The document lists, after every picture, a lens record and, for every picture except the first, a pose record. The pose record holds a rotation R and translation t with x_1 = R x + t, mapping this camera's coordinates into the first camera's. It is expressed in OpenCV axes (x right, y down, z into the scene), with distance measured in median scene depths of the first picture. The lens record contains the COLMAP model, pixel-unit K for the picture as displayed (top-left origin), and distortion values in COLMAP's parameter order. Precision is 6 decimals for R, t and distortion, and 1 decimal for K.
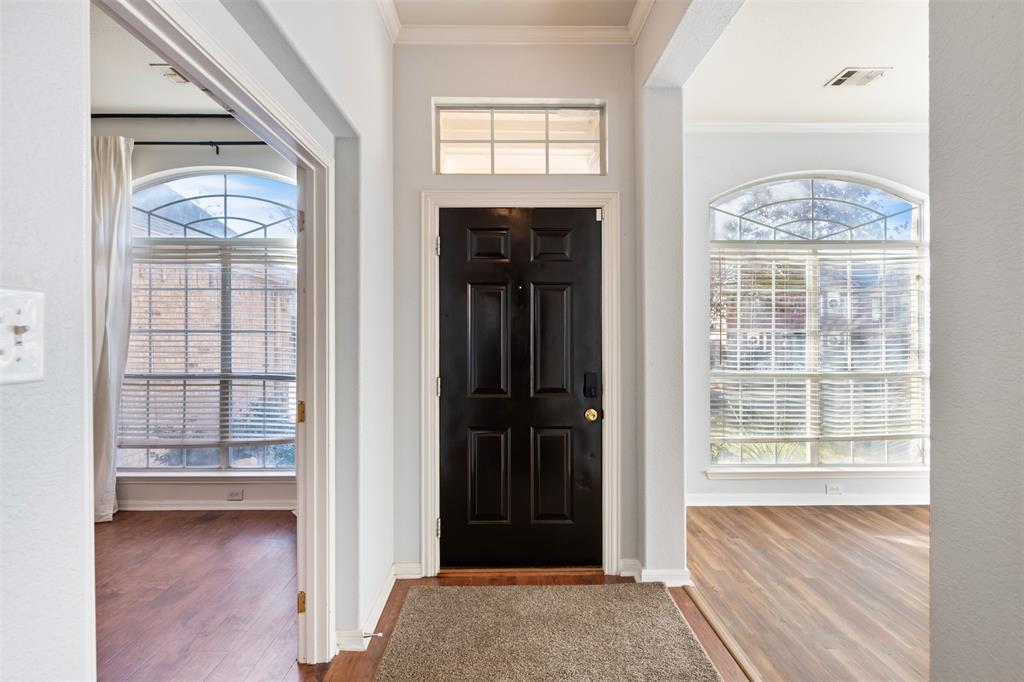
lens RADIAL K [[498.1, 0, 511.2], [0, 498.1, 334.8], [0, 0, 1]] dist [-0.000452, -0.000155]
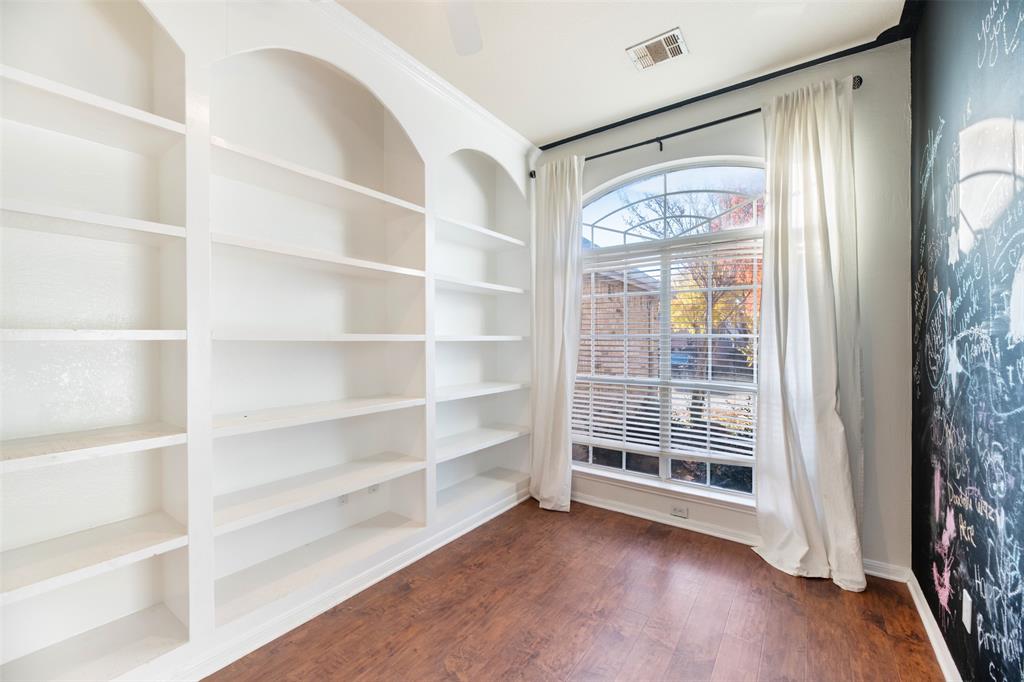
lens RADIAL K [[414.1, 0, 512.6], [0, 414.1, 336.8], [0, 0, 1]] dist [-0.002192, 0.000043]
pose [[0.803817, -0.002027, -0.594873, -0.349990], [0.002977, 0.999995, 0.000615, -0.007609], [0.594869, -0.002266, 0.803819, 0.193311]]
